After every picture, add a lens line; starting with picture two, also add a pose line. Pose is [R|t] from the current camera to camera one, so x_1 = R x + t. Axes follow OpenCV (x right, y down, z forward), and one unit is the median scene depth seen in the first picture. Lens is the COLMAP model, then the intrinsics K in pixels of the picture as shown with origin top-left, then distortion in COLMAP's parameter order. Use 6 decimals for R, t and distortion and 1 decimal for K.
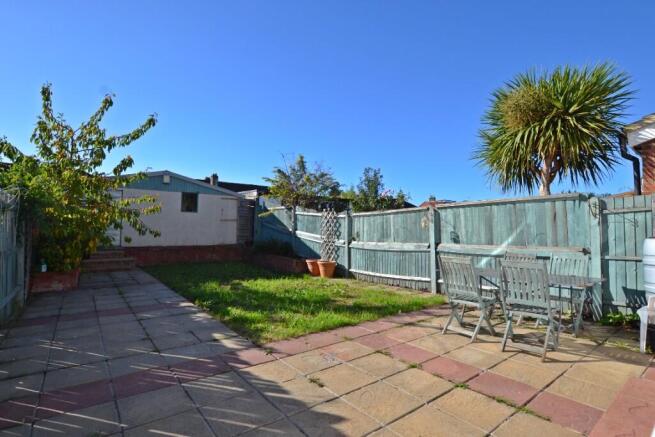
lens RADIAL K [[318.1, 0, 326.9], [0, 318.1, 220.3], [0, 0, 1]] dist [-0.026984, 0.000711]
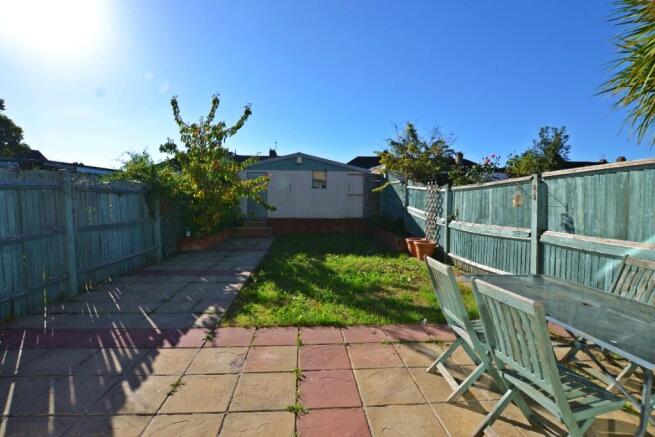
lens RADIAL K [[299.0, 0, 327.8], [0, 299.0, 219.0], [0, 0, 1]] dist [-0.028499, -0.000417]
pose [[0.840601, 0.033152, -0.540639, 0.297872], [0.014371, 0.996409, 0.083443, -0.010339], [0.541464, -0.077912, 0.837106, 0.223013]]
